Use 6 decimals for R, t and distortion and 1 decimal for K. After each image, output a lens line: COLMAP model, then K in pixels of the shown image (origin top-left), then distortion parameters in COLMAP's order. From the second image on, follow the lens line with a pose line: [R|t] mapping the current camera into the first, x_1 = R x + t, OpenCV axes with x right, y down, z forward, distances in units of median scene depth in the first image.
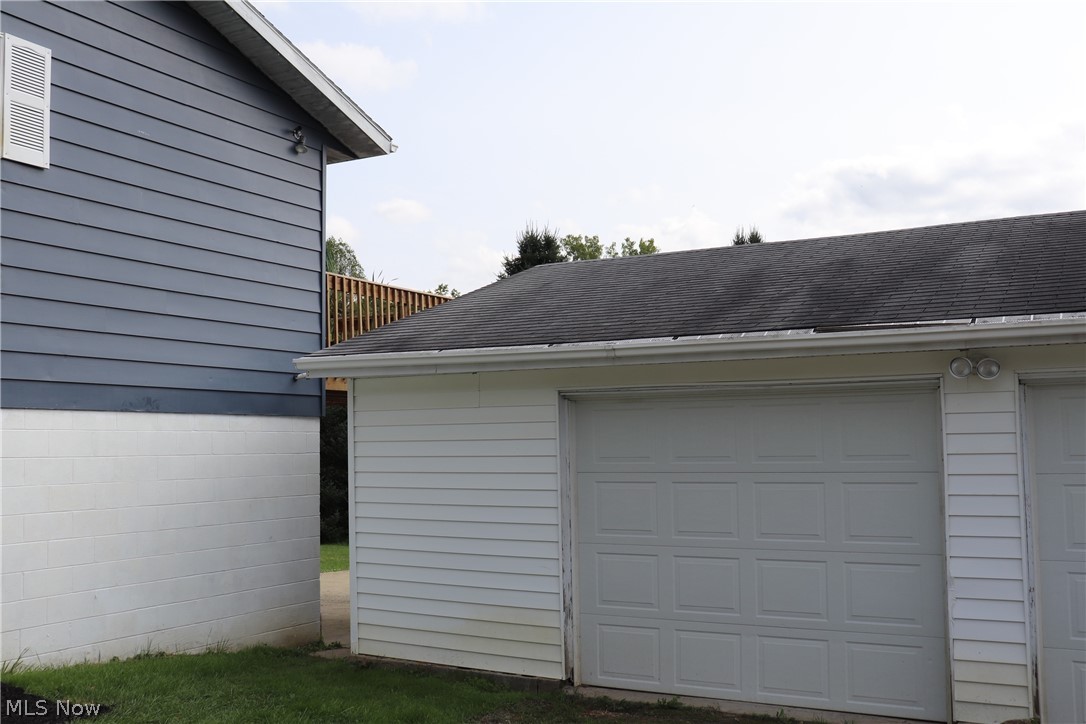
lens RADIAL K [[1046.0, 0, 543.0], [0, 1046.0, 362.0], [0, 0, 1]] dist [-0.133238, 0.161964]
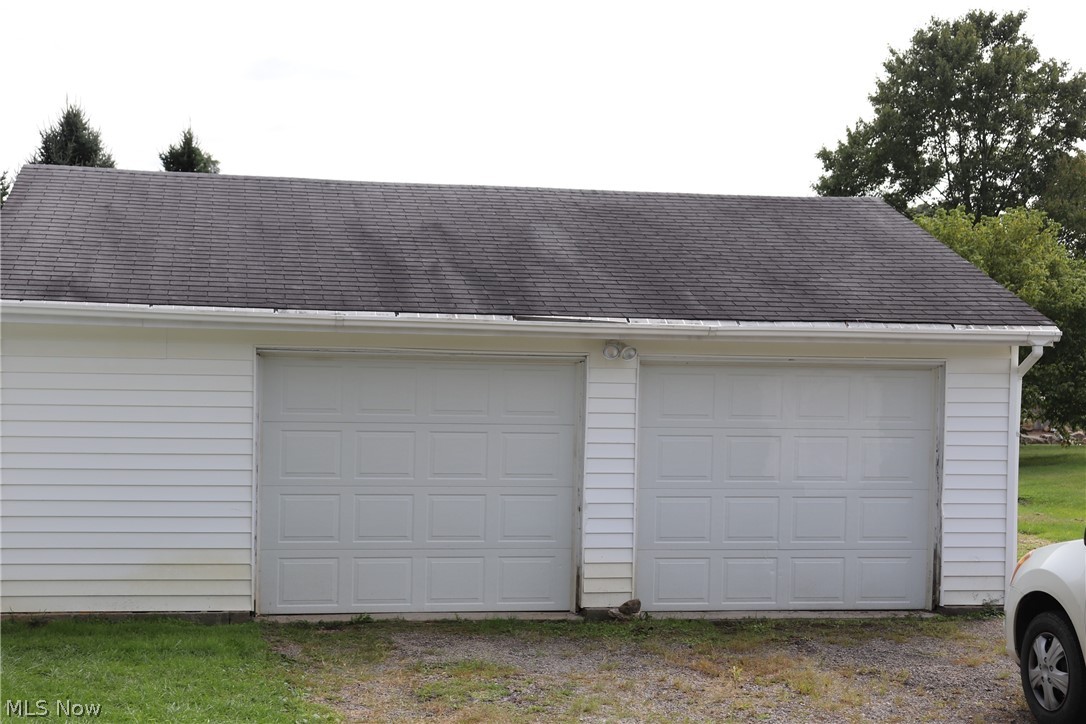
lens RADIAL K [[1706.7, 0, 543.0], [0, 1706.7, 362.0], [0, 0, 1]] dist [0.005295, -0.009955]
pose [[0.756091, 0.006950, 0.654429, -1.042156], [-0.084934, 0.992529, 0.087588, -0.156153], [-0.648932, -0.121807, 0.751033, -0.590411]]
